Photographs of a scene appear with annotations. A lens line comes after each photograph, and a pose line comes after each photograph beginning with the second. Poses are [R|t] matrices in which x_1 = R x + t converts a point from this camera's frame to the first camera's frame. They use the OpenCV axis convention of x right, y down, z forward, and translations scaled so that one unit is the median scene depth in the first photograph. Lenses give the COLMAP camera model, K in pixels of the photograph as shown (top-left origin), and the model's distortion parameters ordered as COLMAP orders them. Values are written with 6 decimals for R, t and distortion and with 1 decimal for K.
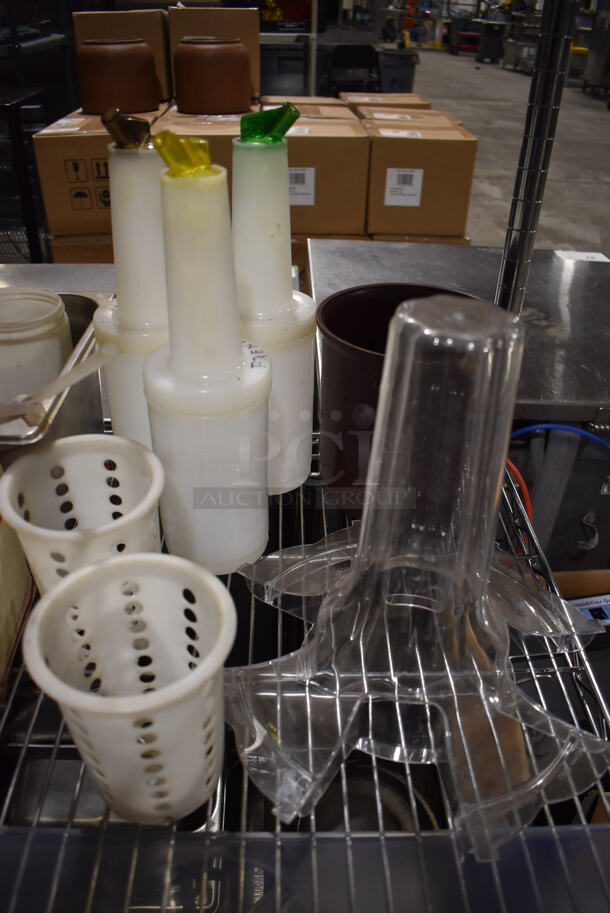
lens RADIAL K [[706.5, 0, 305.0], [0, 706.5, 456.5], [0, 0, 1]] dist [-0.098685, 0.012961]
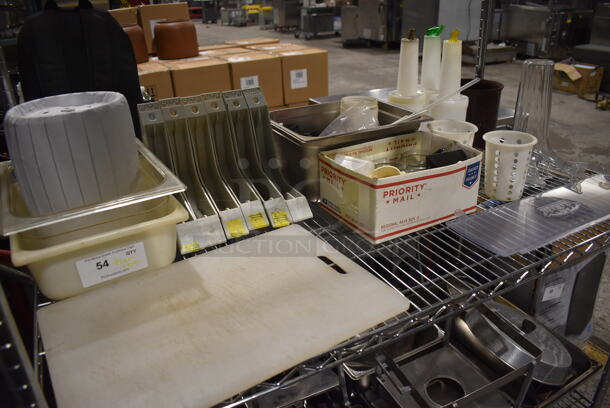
lens RADIAL K [[472.1, 0, 309.2], [0, 472.1, 202.3], [0, 0, 1]] dist [-0.098685, 0.012961]
pose [[0.890430, -0.240003, 0.386696, -0.441883], [0.297861, 0.949727, -0.096427, 0.089461], [-0.344113, 0.201043, 0.917152, -0.176985]]
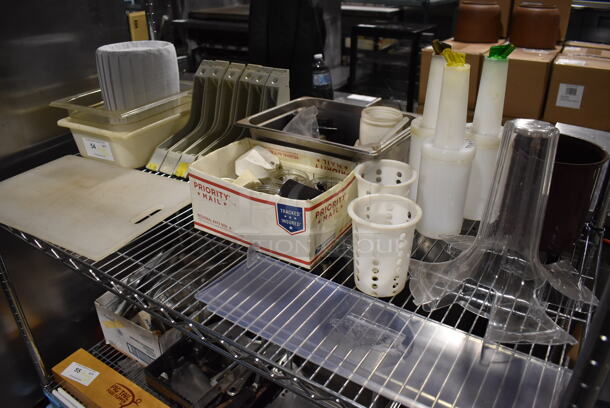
lens RADIAL K [[472.1, 0, 309.2], [0, 472.1, 202.3], [0, 0, 1]] dist [-0.098685, 0.012961]
pose [[0.825553, 0.227977, -0.516225, 0.083965], [-0.292132, 0.955305, -0.045296, 0.067565], [0.482826, 0.188200, 0.855254, -0.138089]]
